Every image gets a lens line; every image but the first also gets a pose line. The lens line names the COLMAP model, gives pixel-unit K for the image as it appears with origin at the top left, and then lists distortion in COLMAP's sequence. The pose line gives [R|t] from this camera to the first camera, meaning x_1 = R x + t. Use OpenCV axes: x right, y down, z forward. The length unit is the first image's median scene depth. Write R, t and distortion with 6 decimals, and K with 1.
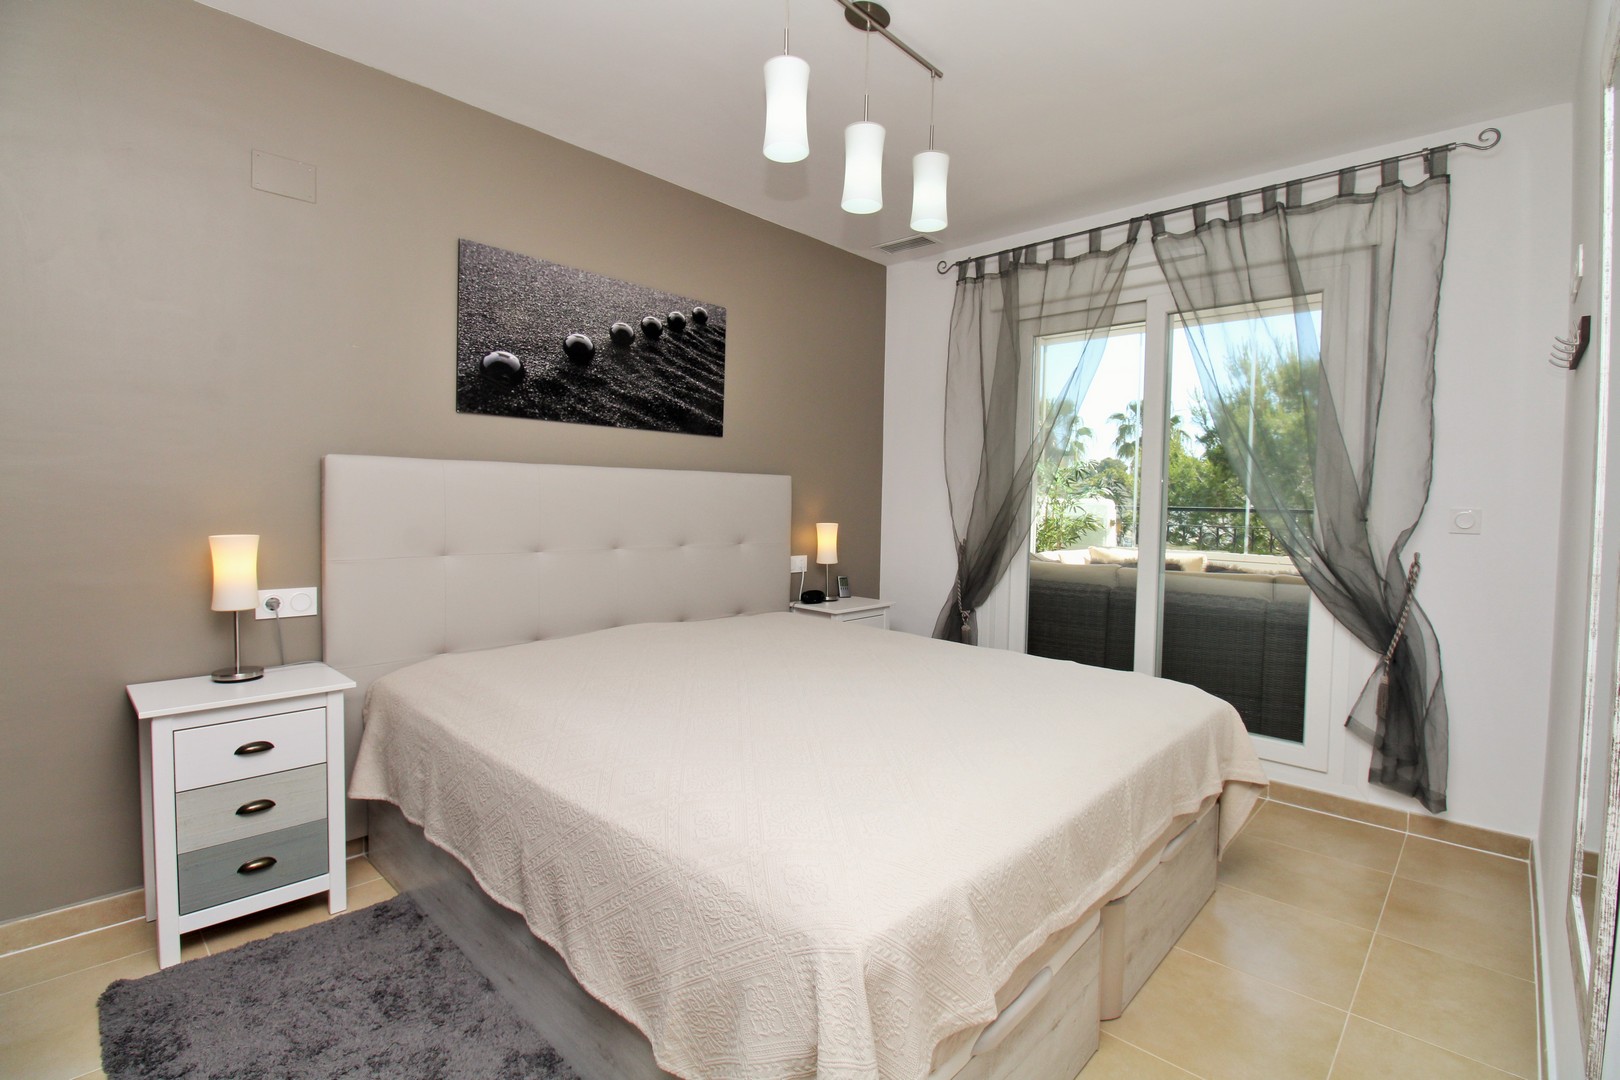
lens RADIAL K [[746.1, 0, 817.5], [0, 746.1, 524.9], [0, 0, 1]] dist [-0.001226, -0.013378]
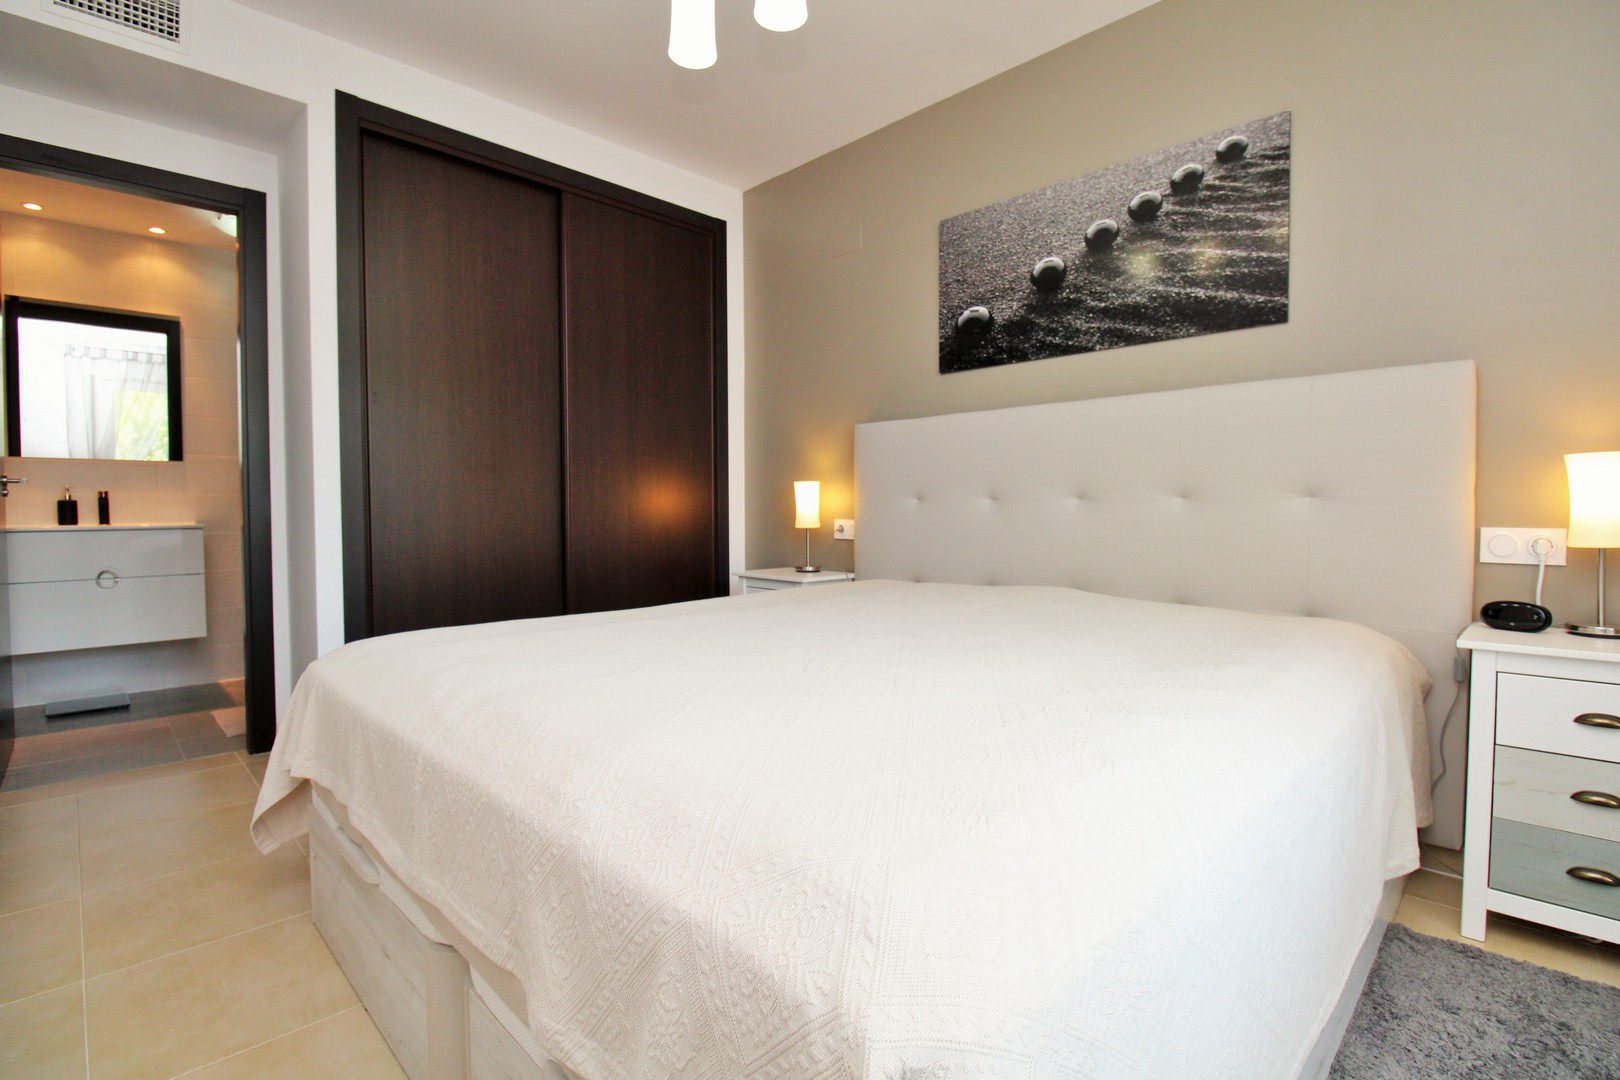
lens RADIAL K [[746.1, 0, 817.5], [0, 746.1, 524.9], [0, 0, 1]] dist [-0.001226, -0.013378]
pose [[-0.023303, 0.039216, -0.998959, 0.583519], [-0.000048, 0.999230, 0.039228, 0.030198], [0.999728, 0.000962, -0.023284, 0.722650]]
